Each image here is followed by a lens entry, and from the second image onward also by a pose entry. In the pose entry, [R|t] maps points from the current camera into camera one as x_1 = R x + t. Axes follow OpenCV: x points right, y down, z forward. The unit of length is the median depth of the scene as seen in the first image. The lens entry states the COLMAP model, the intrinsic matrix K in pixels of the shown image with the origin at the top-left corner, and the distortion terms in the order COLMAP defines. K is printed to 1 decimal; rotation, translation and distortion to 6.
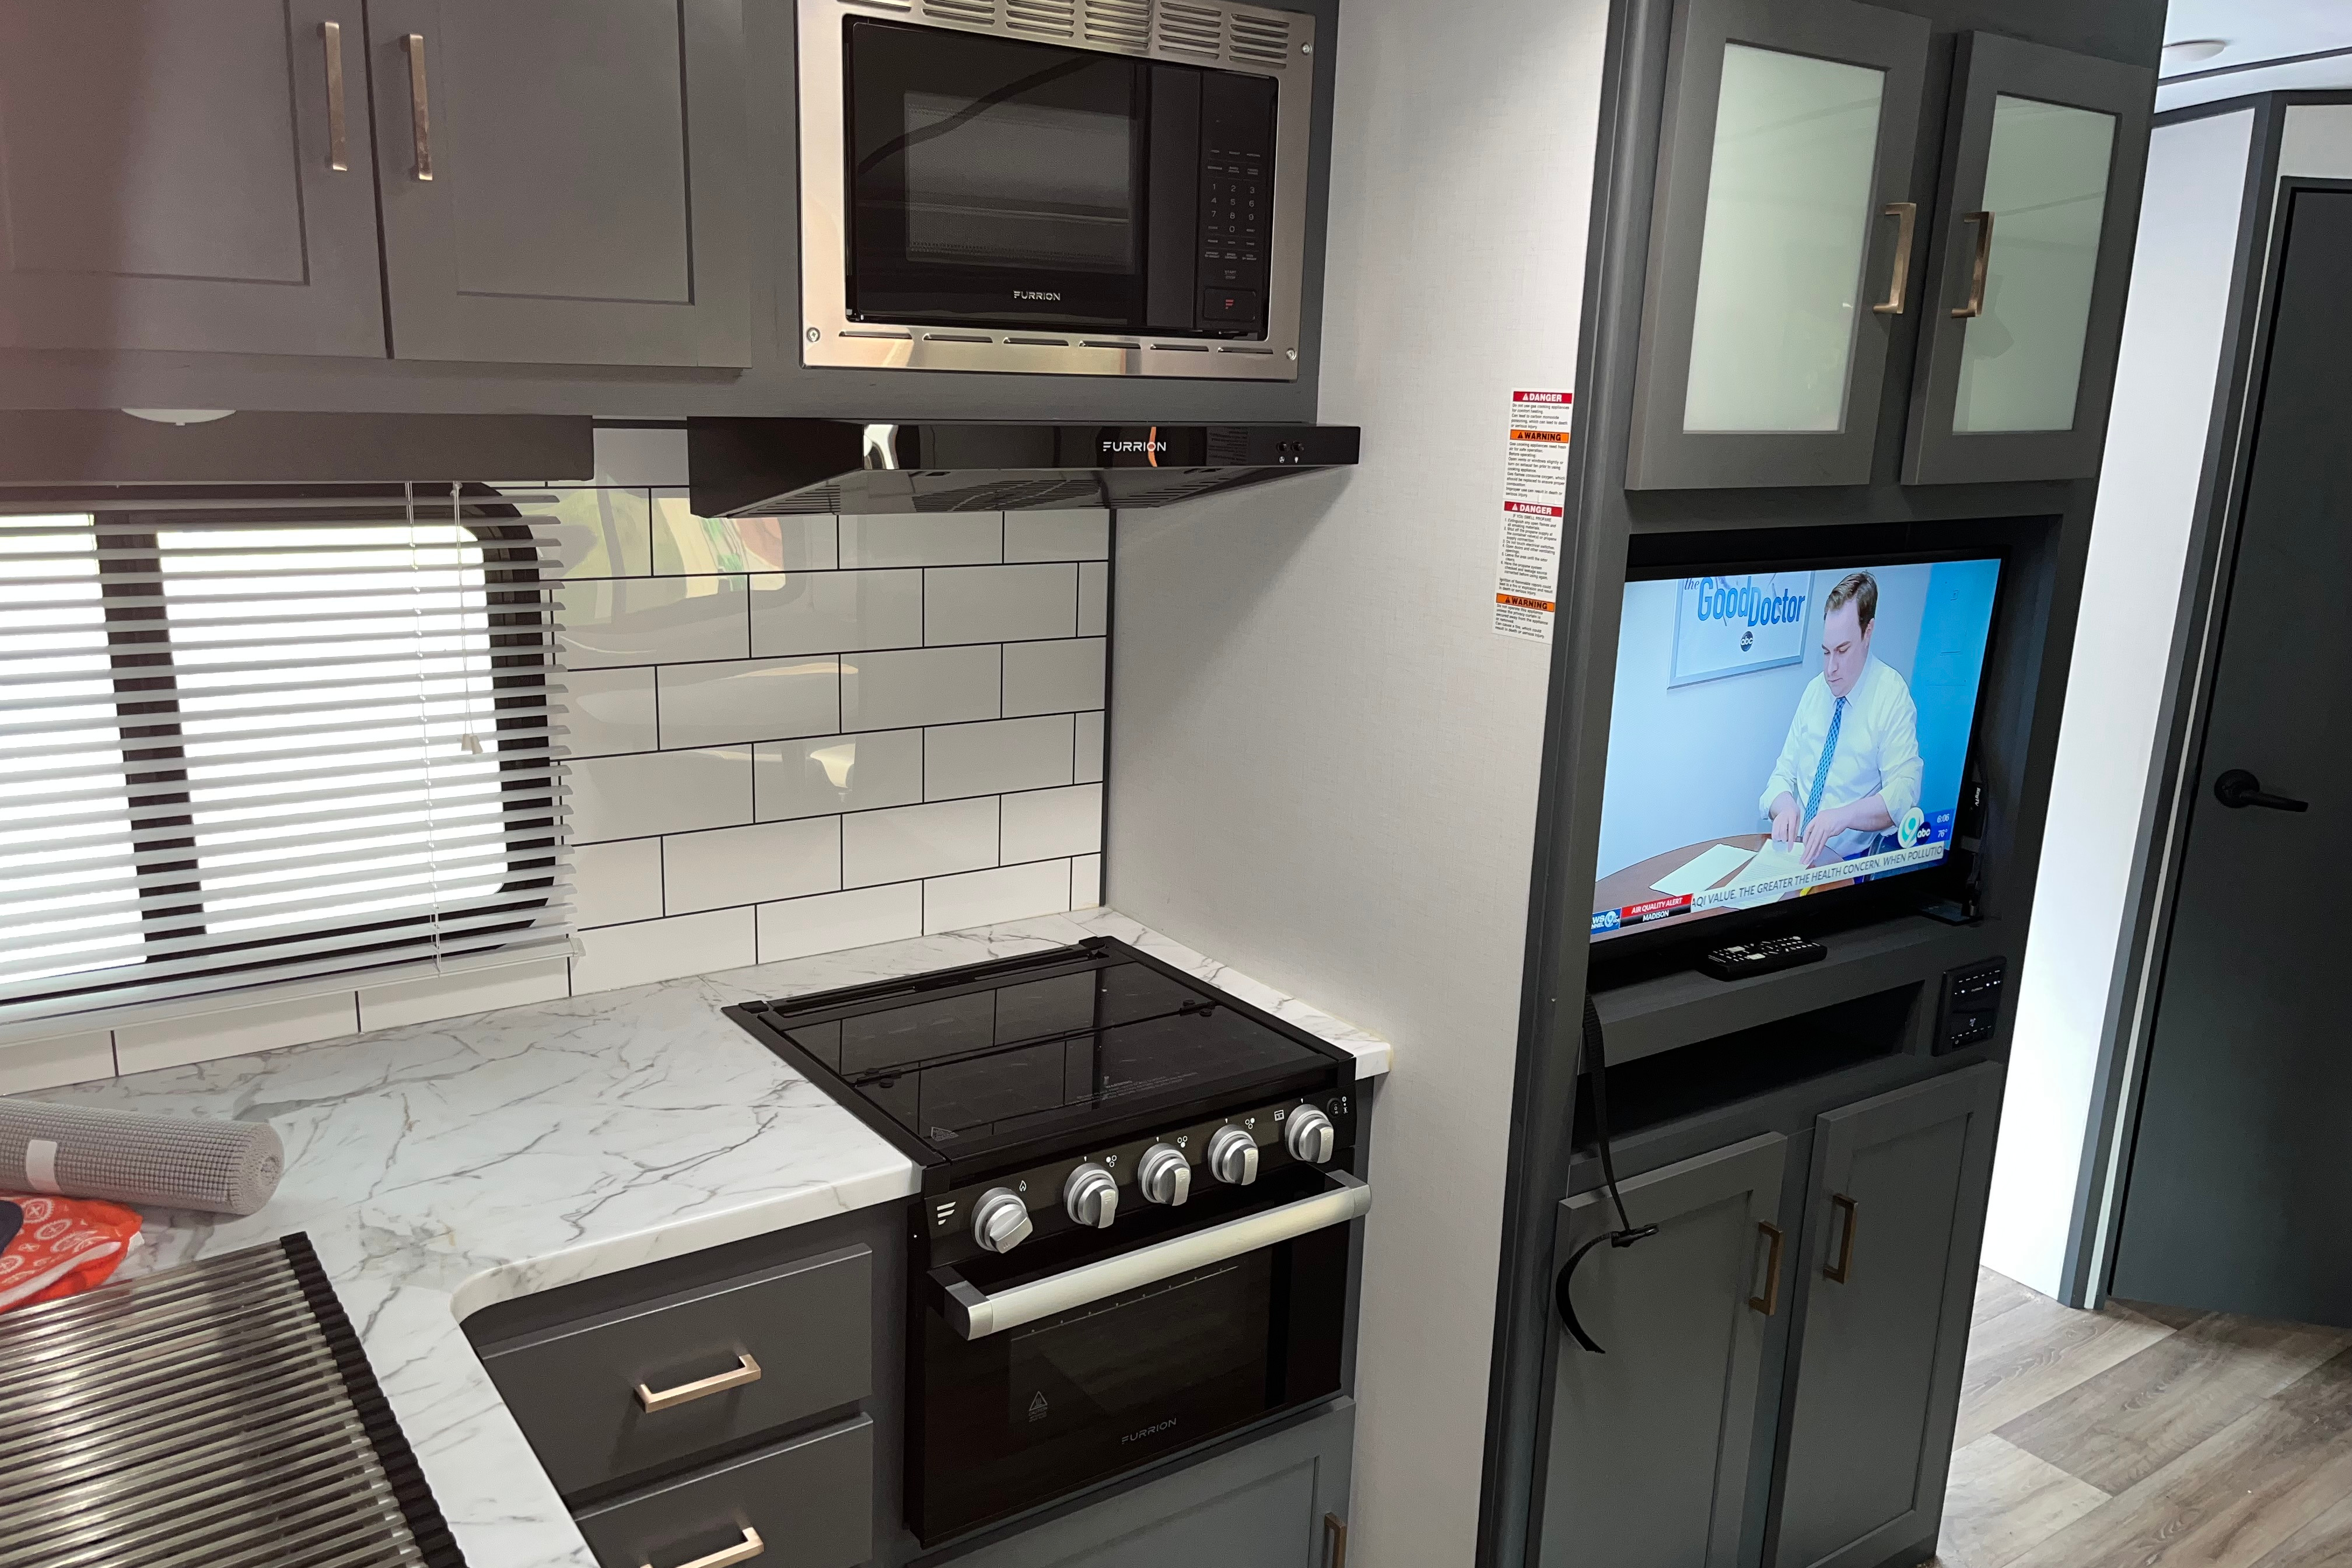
lens RADIAL K [[1824.7, 0, 1136.9], [0, 1824.7, 776.7], [0, 0, 1]] dist [0.054500, -0.084745]
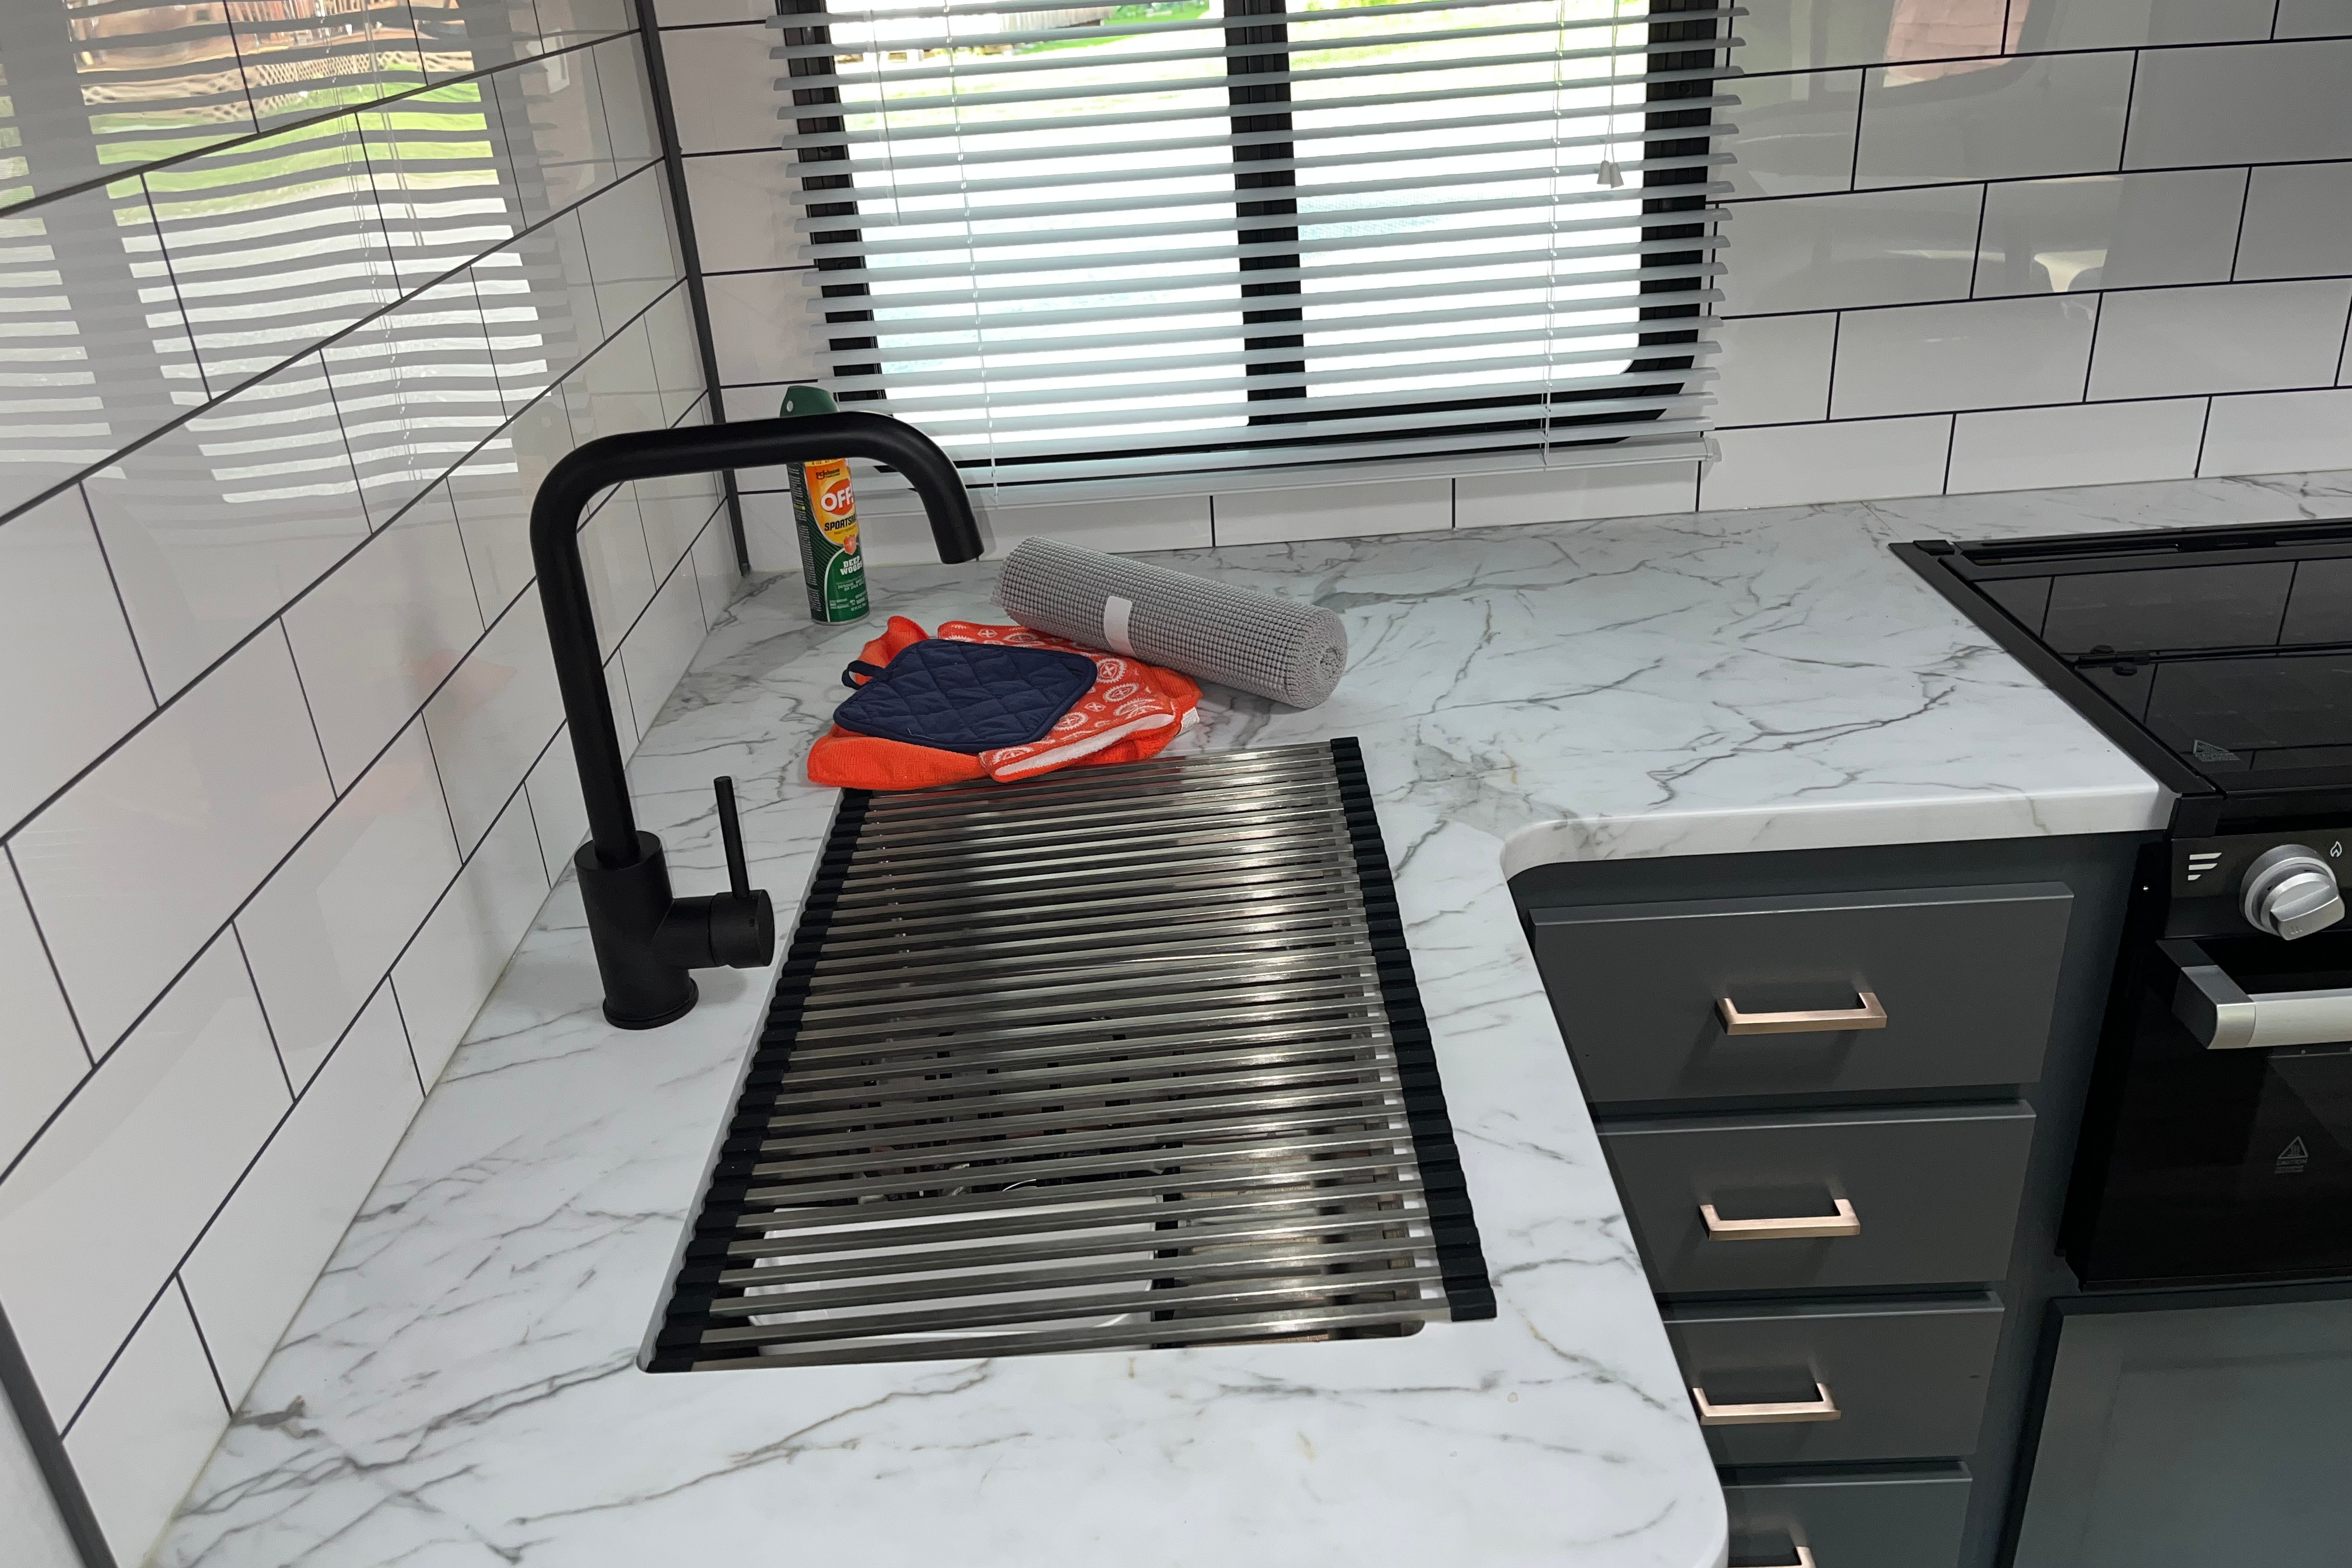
lens RADIAL K [[1824.7, 0, 1136.9], [0, 1824.7, 776.7], [0, 0, 1]] dist [0.054500, -0.084745]
pose [[0.821393, 0.173106, -0.543459, -0.062612], [-0.039810, 0.967907, 0.248134, 0.051830], [0.568971, -0.182180, 0.801924, 0.230004]]
